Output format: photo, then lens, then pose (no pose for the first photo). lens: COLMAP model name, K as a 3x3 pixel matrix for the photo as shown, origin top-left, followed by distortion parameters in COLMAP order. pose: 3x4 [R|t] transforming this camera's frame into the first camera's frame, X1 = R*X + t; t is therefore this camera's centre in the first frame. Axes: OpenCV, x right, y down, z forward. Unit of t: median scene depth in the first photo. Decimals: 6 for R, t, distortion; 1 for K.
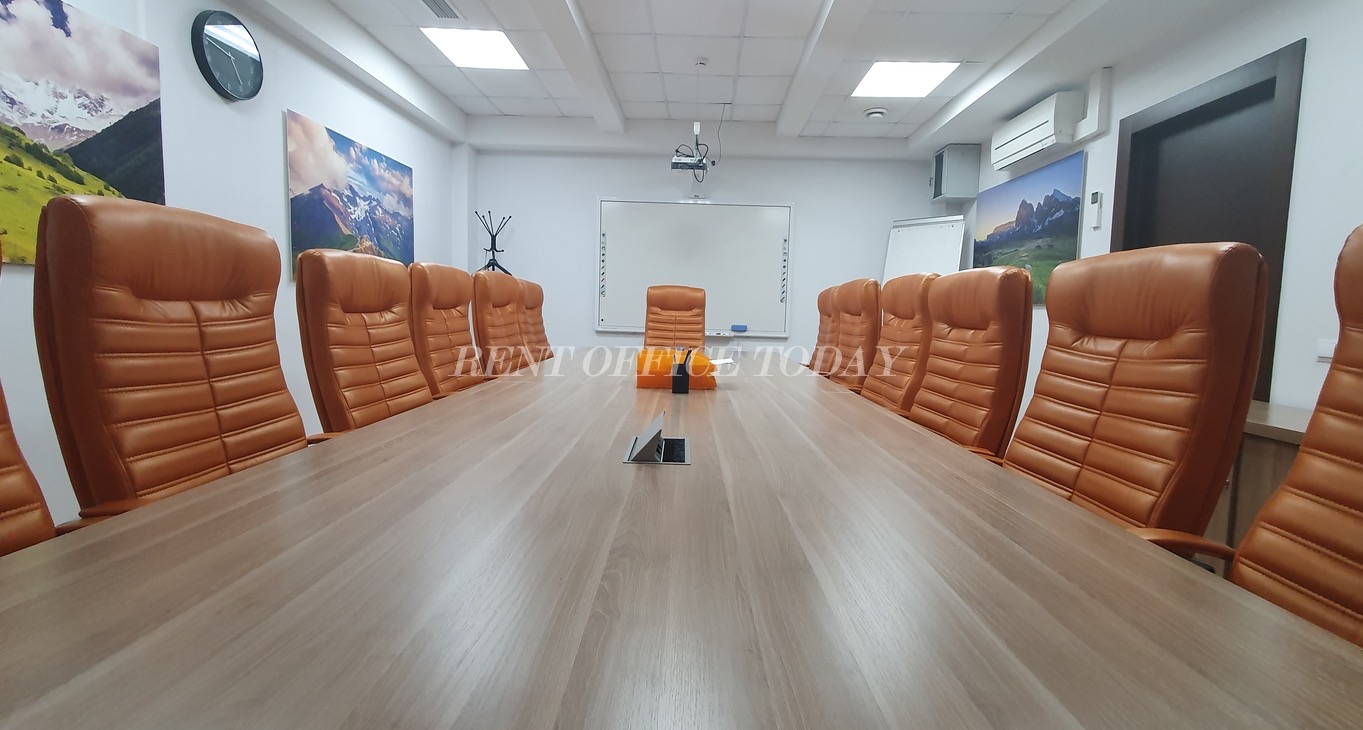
lens RADIAL K [[555.9, 0, 693.5], [0, 555.9, 362.6], [0, 0, 1]] dist [0.000732, -0.000938]
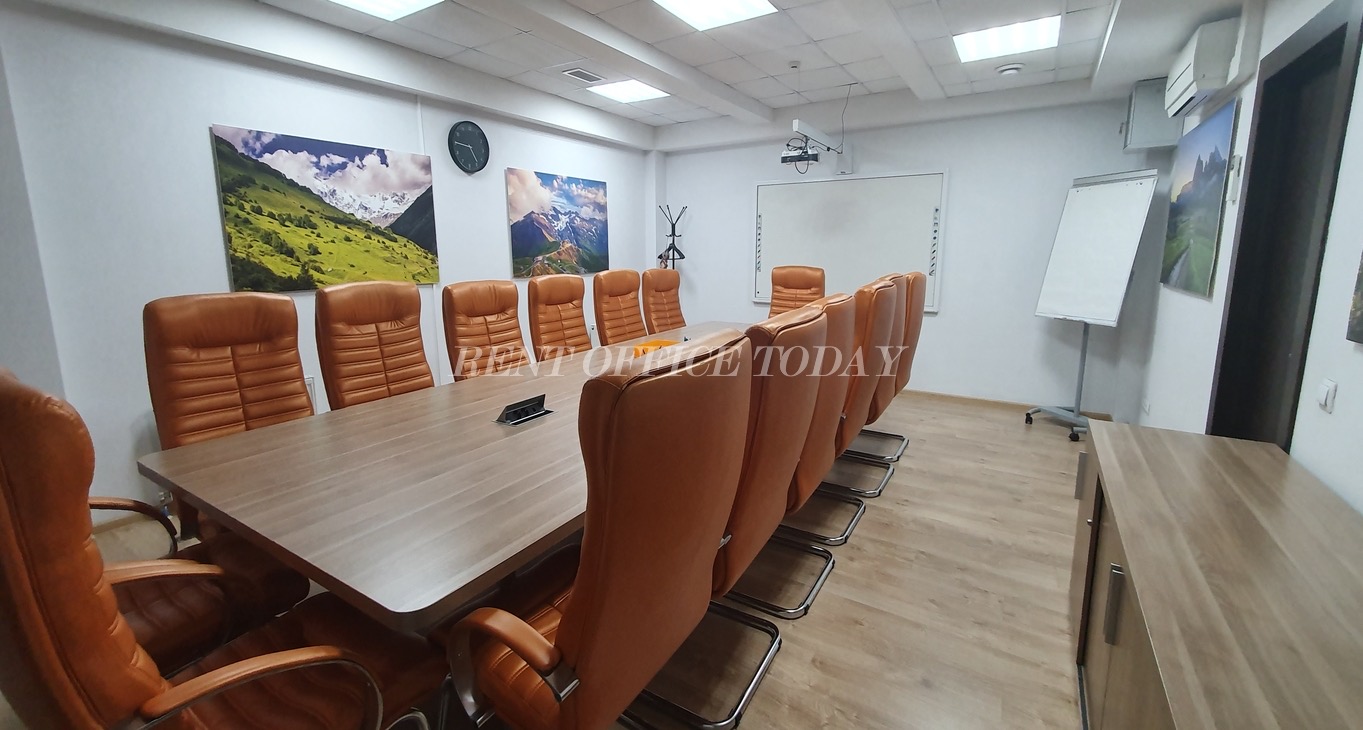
lens RADIAL K [[555.9, 0, 674.0], [0, 555.9, 355.5], [0, 0, 1]] dist [0.000732, -0.000938]
pose [[0.844819, 0.067975, -0.530716, 0.447170], [-0.021191, 0.995370, 0.093756, -0.075906], [0.534632, -0.067961, 0.842348, -0.081935]]
